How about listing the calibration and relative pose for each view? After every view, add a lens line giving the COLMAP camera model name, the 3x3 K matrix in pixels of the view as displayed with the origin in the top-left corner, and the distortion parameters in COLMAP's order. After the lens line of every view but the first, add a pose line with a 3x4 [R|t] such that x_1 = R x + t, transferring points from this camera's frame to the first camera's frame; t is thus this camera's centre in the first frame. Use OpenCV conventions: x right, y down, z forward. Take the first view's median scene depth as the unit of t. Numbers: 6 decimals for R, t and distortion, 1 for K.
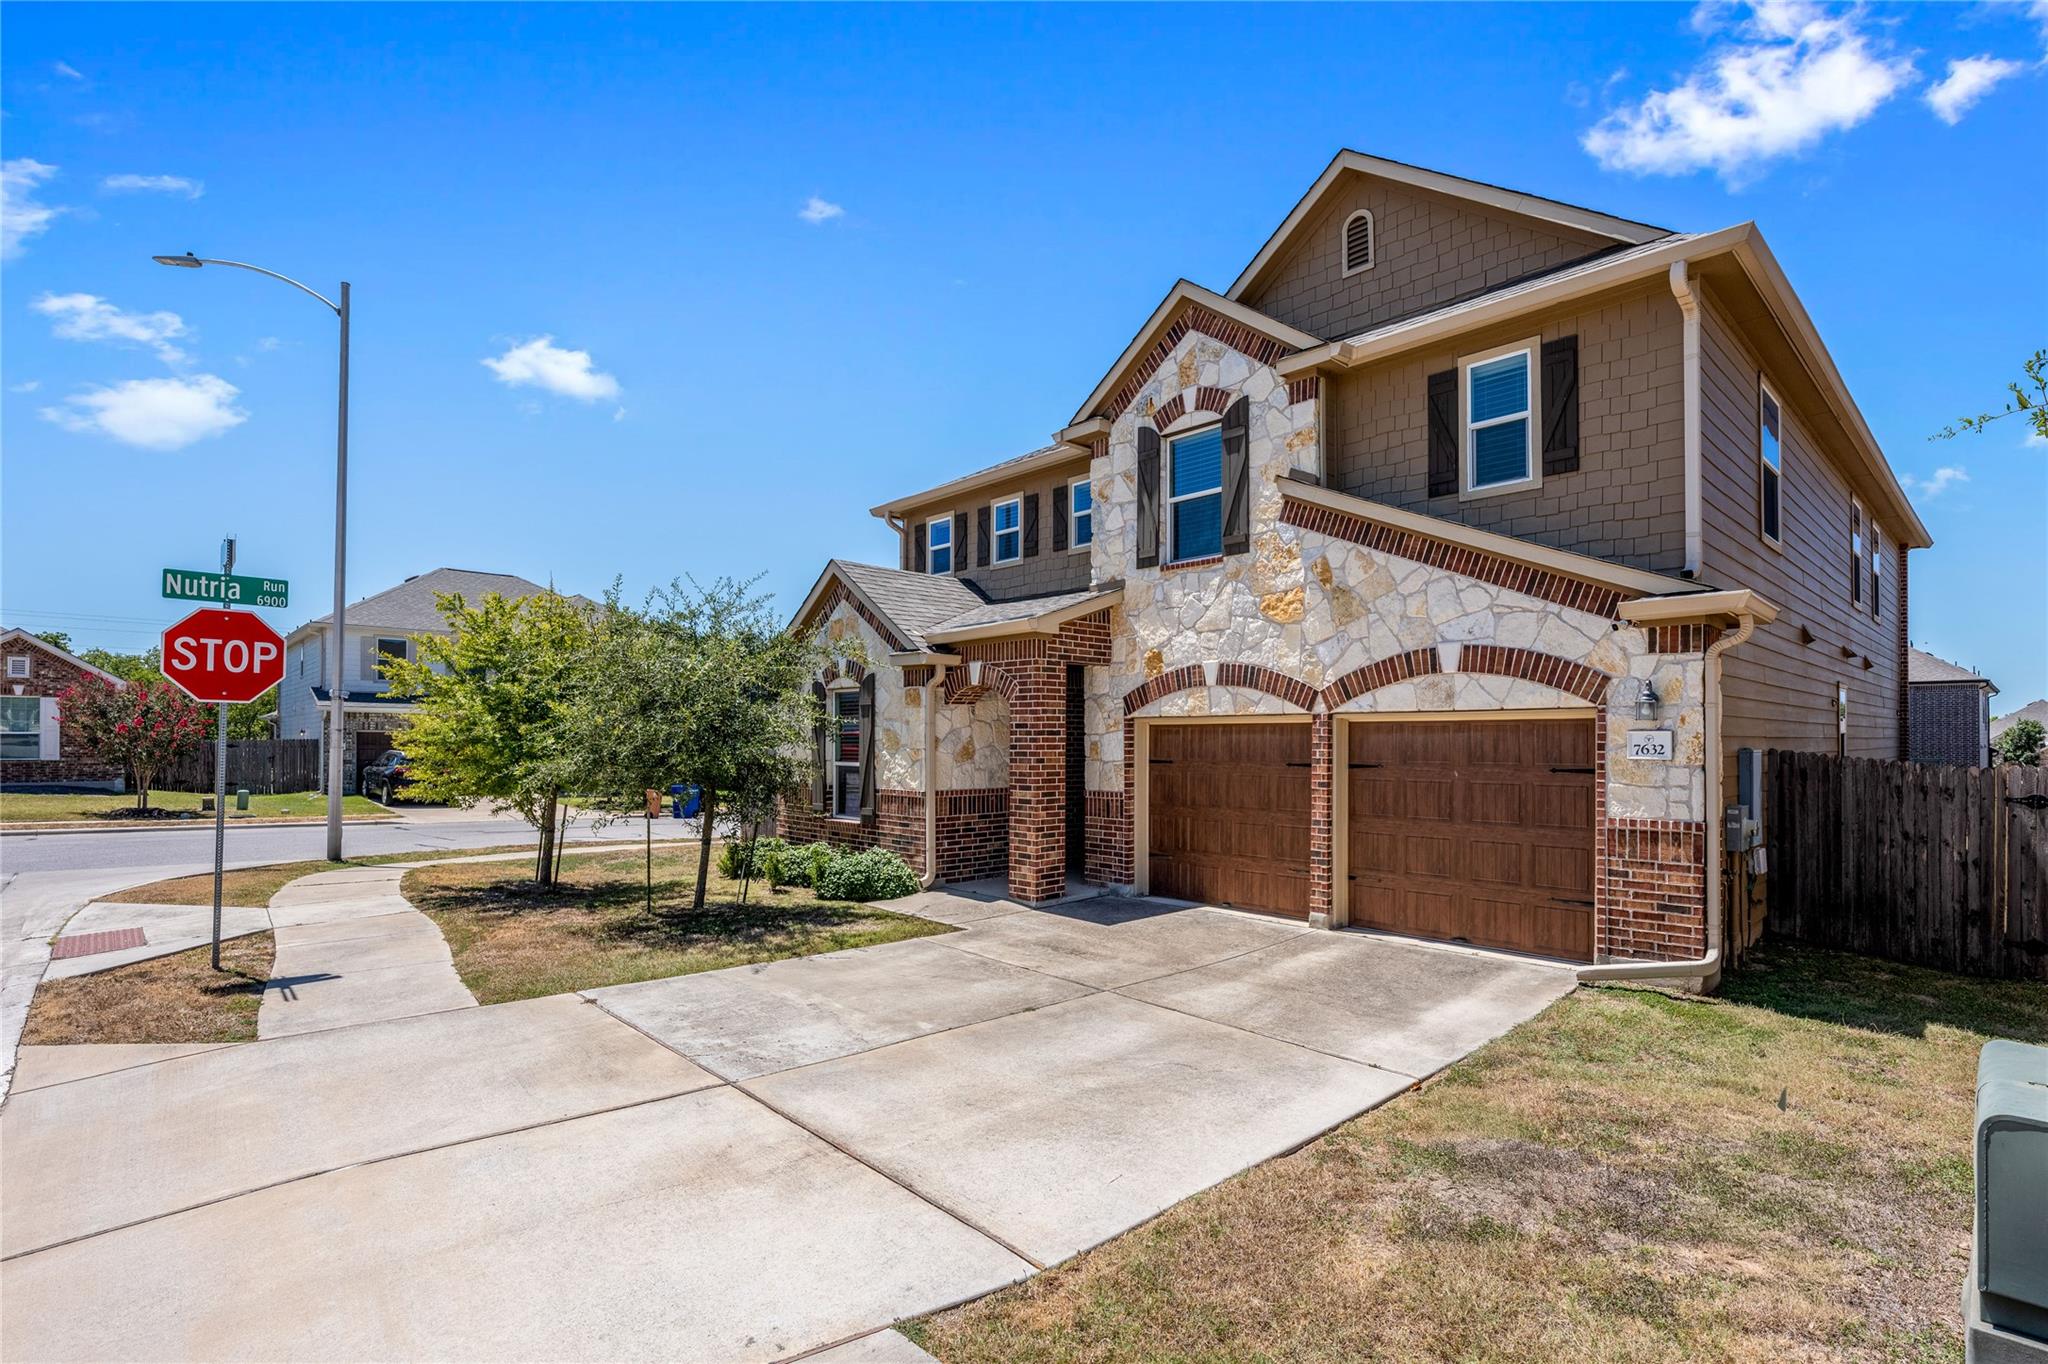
lens RADIAL K [[954.6, 0, 1024.5], [0, 954.6, 723.4], [0, 0, 1]] dist [0.001559, 0.000078]
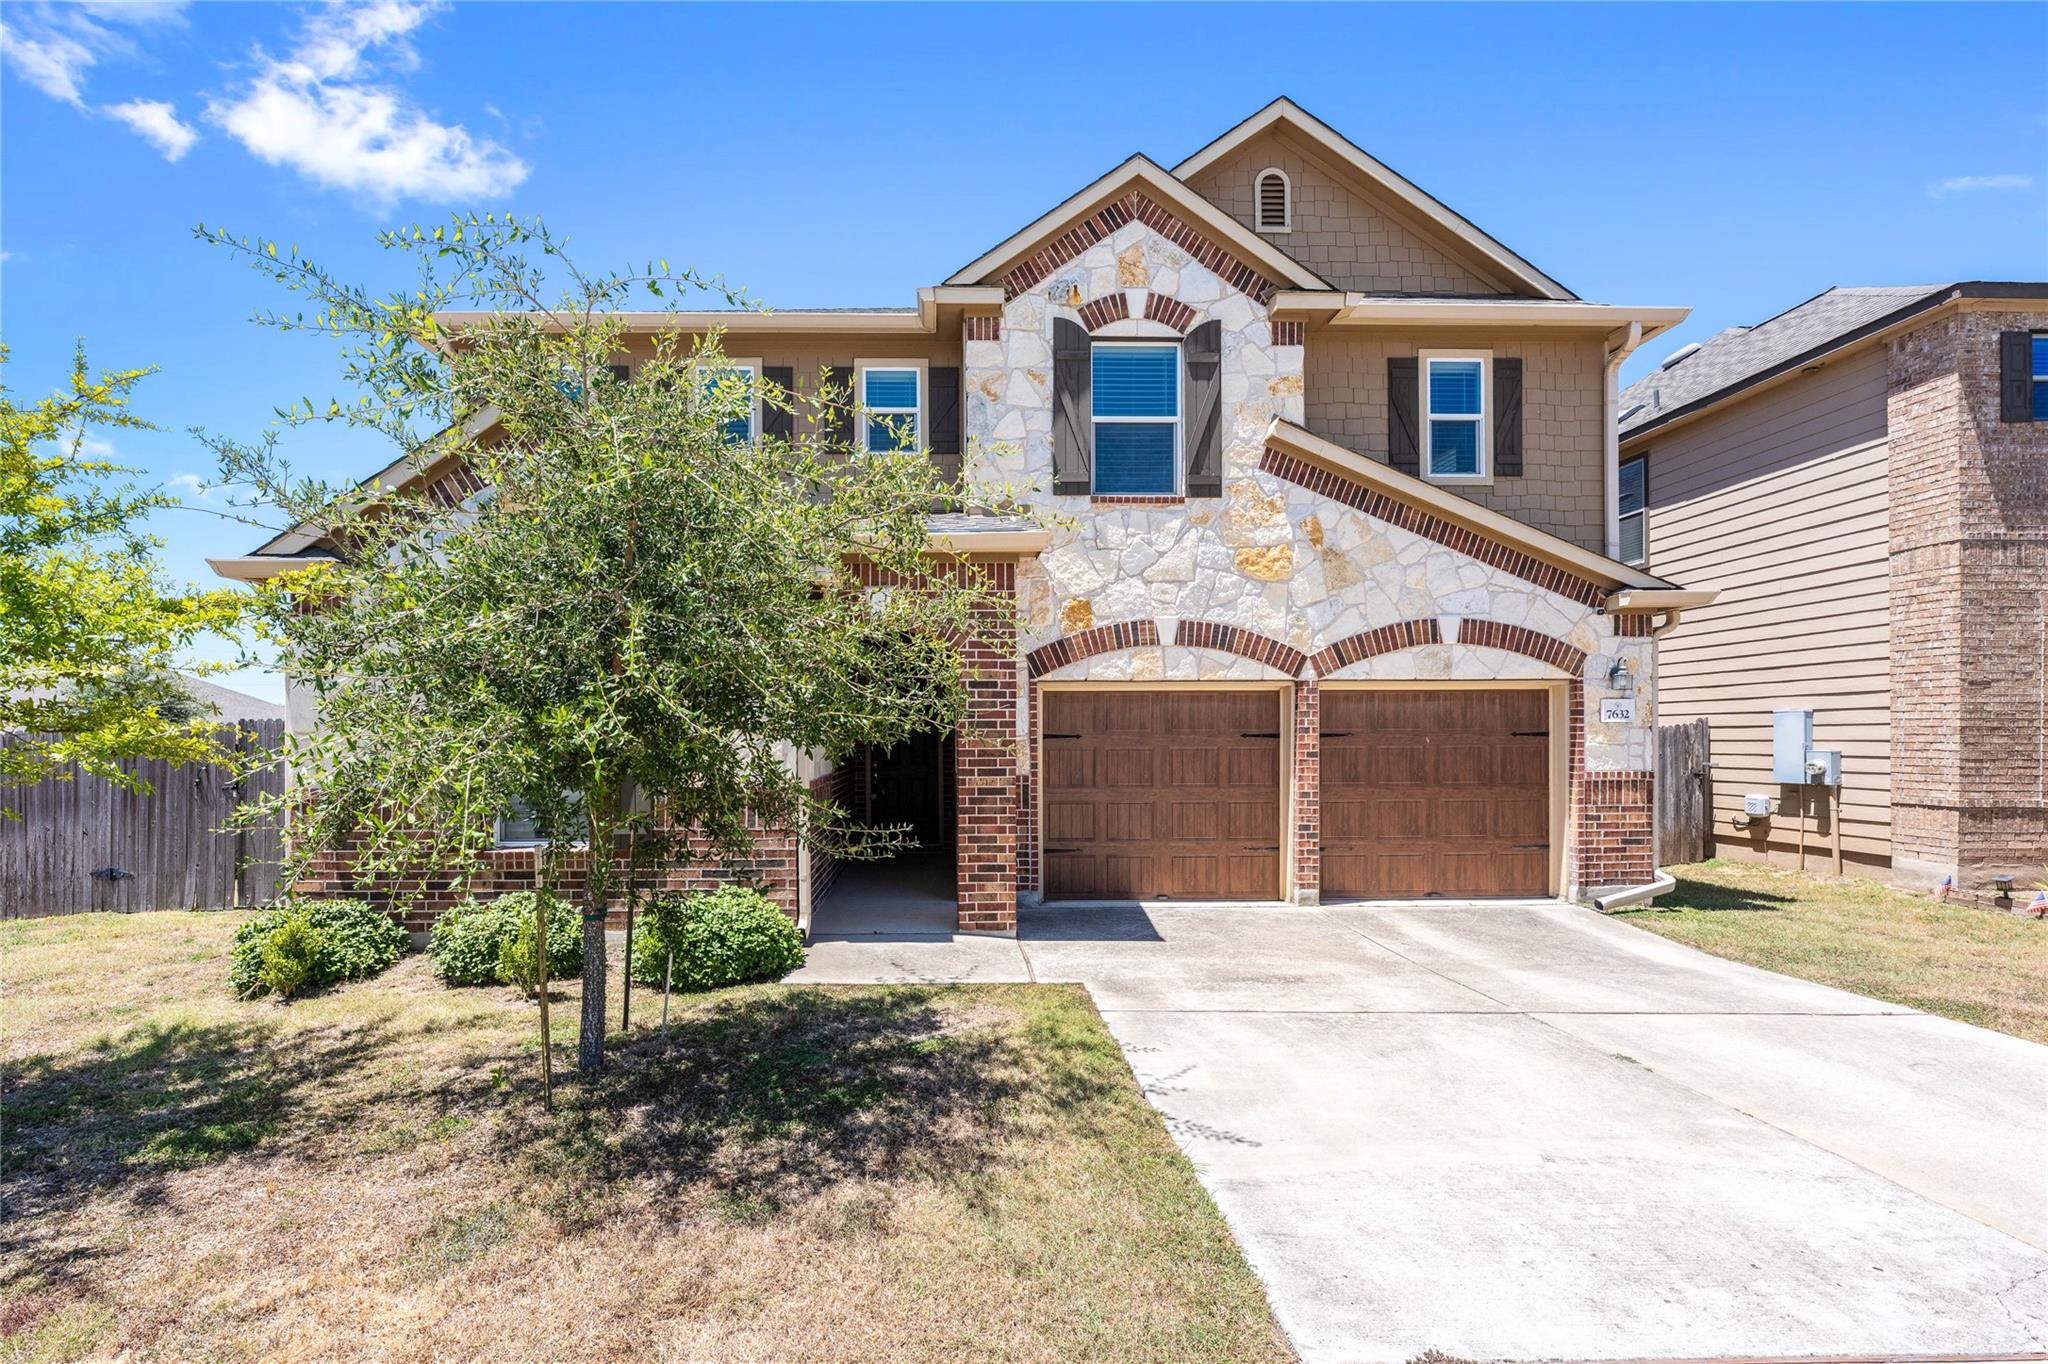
lens RADIAL K [[905.5, 0, 1020.8], [0, 905.5, 734.5], [0, 0, 1]] dist [-0.001816, 0.000057]
pose [[0.667438, -0.003195, 0.744658, -0.582191], [-0.009297, 0.999877, 0.012622, 0.037028], [-0.744607, -0.015347, 0.667327, 0.641699]]
